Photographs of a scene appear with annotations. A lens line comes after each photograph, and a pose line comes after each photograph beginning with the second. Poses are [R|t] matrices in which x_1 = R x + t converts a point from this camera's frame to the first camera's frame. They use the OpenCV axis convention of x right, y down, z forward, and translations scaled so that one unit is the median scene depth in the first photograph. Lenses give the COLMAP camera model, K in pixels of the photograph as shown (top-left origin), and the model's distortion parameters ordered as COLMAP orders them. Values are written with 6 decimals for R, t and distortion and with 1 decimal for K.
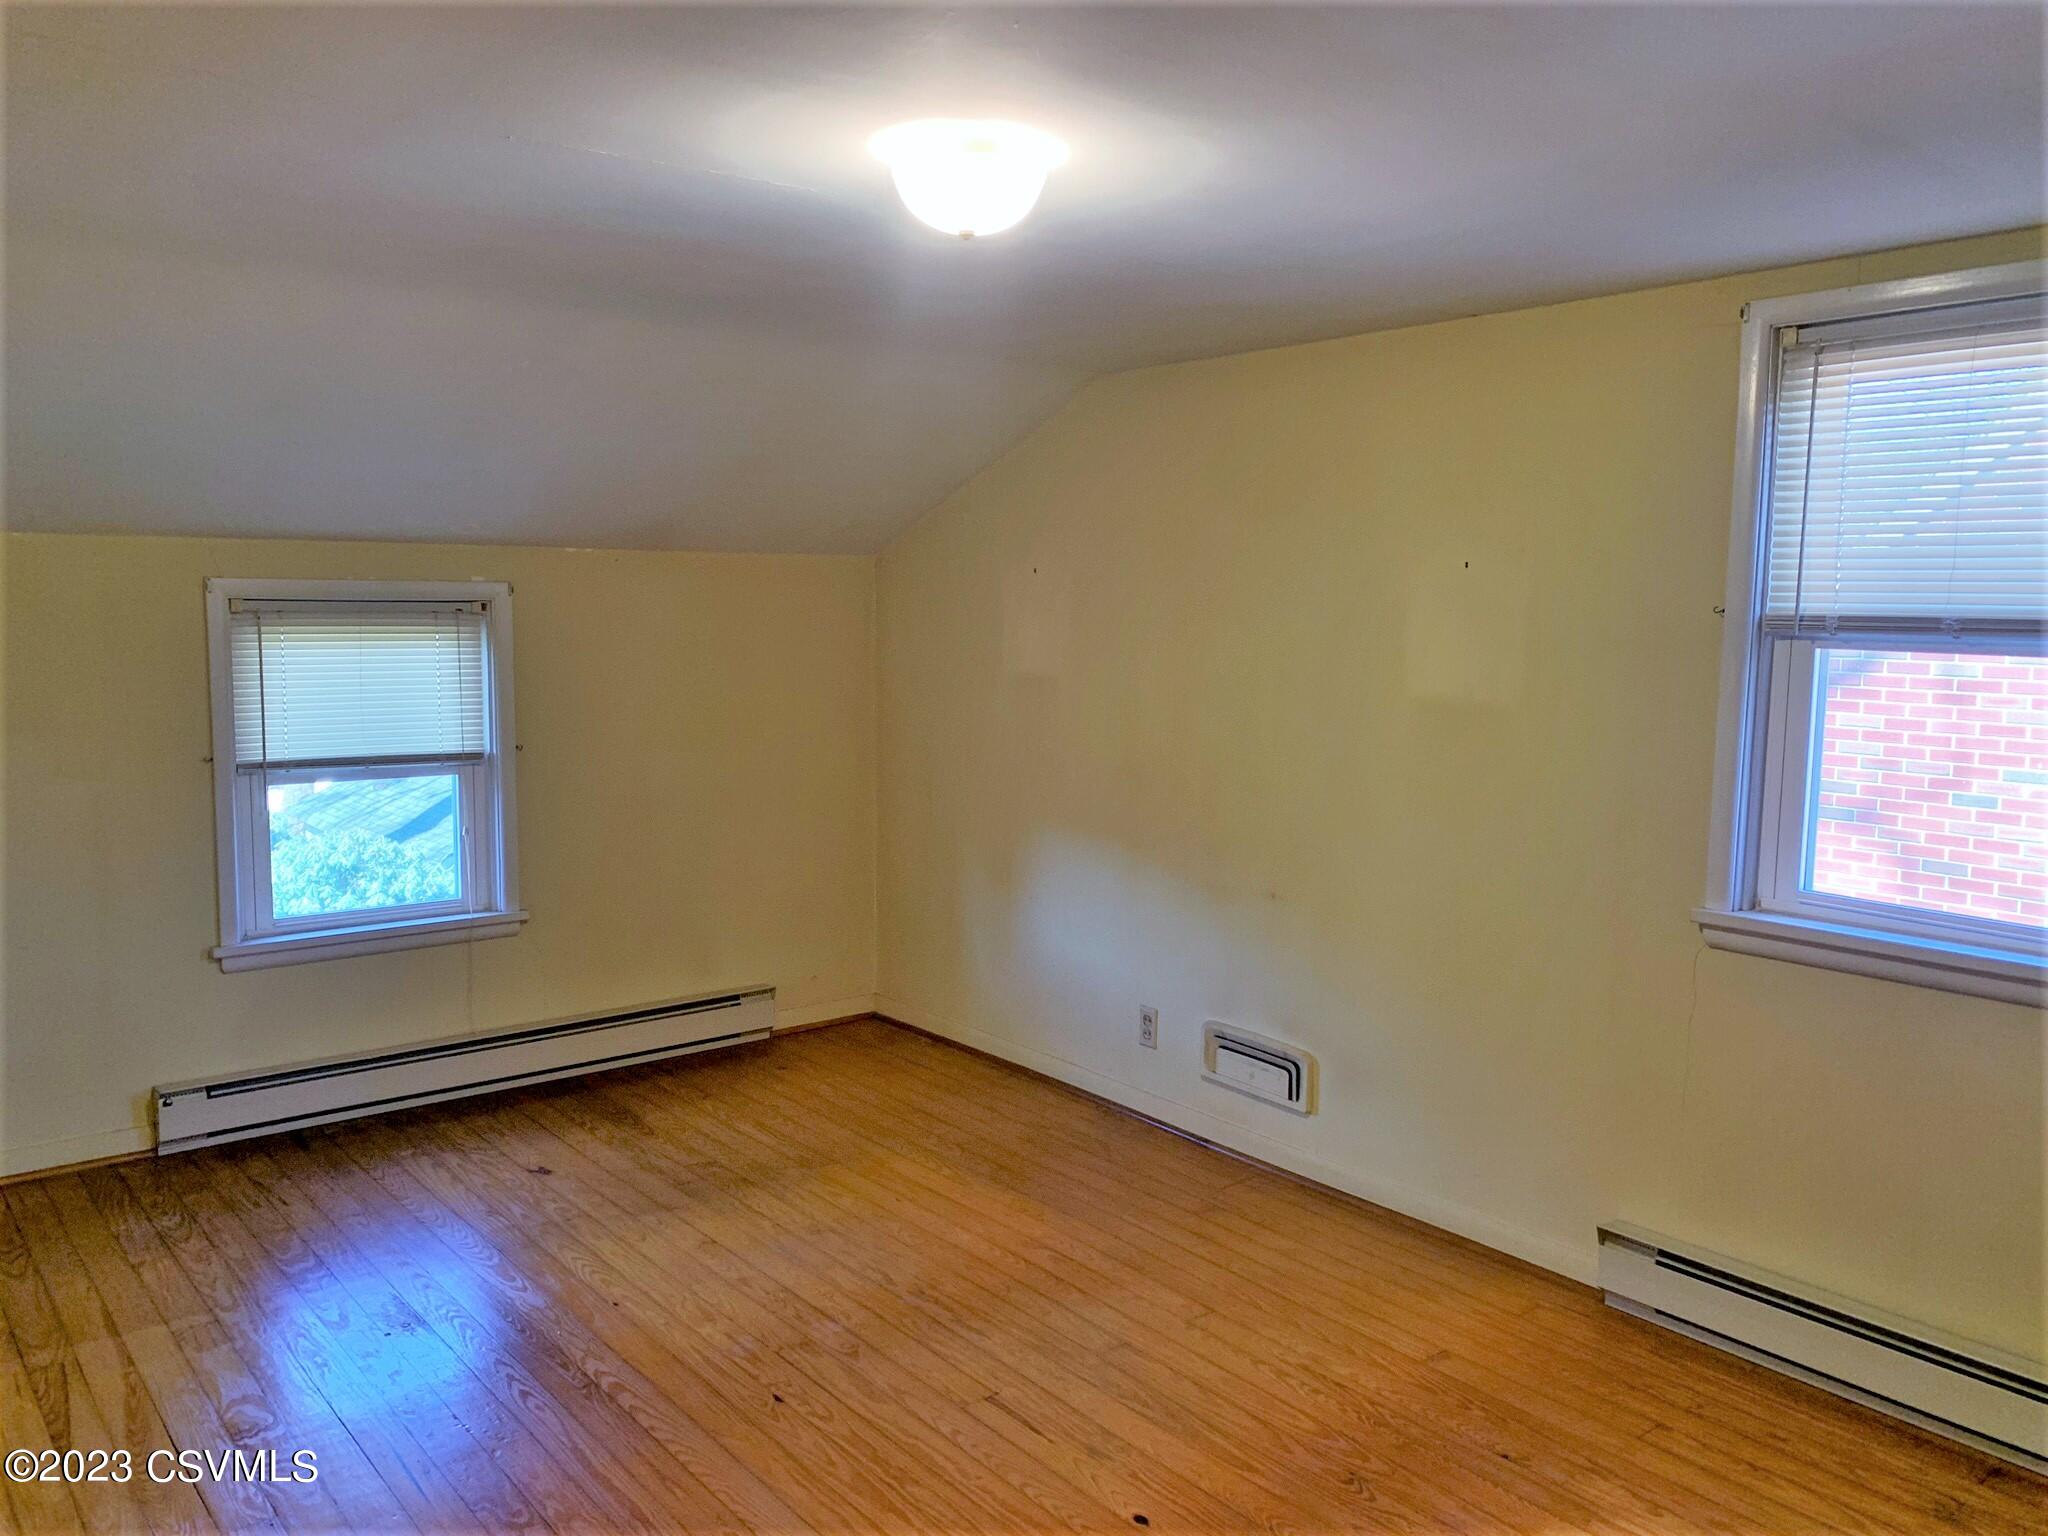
lens RADIAL K [[1559.1, 0, 1011.4], [0, 1559.1, 762.9], [0, 0, 1]] dist [0.064359, -0.093687]
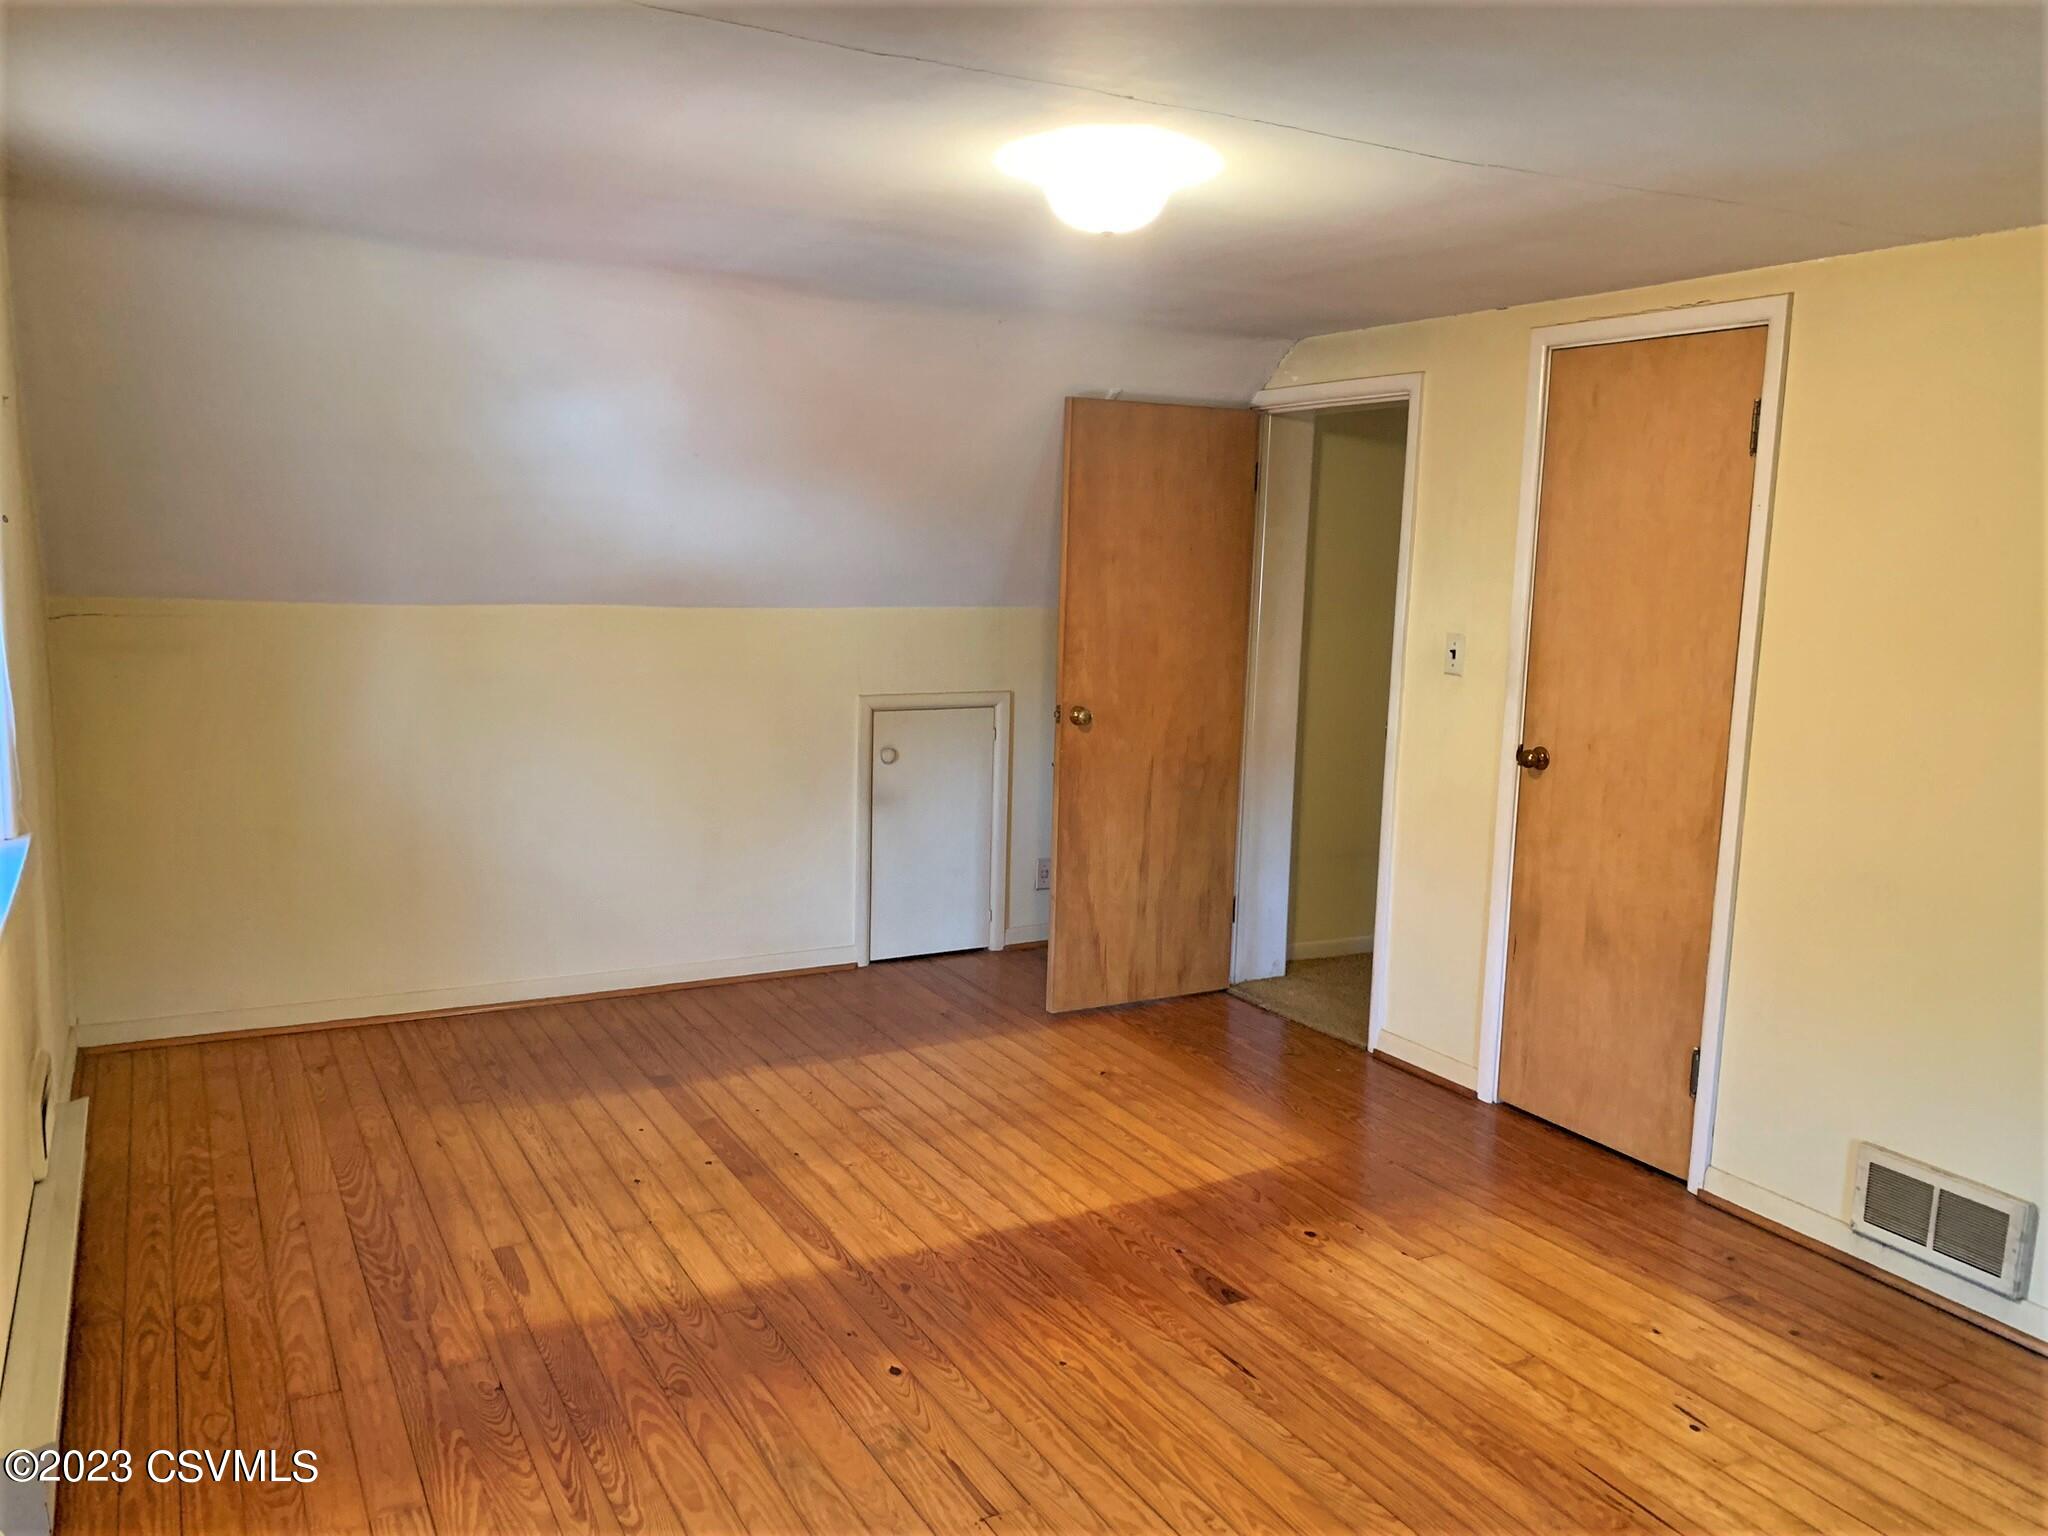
lens RADIAL K [[1559.1, 0, 1011.4], [0, 1559.1, 762.9], [0, 0, 1]] dist [0.064359, -0.093687]
pose [[-0.982854, -0.062731, 0.173389, -0.152913], [-0.018305, 0.968899, 0.246777, -0.194192], [-0.183477, 0.239372, -0.953434, 1.823554]]
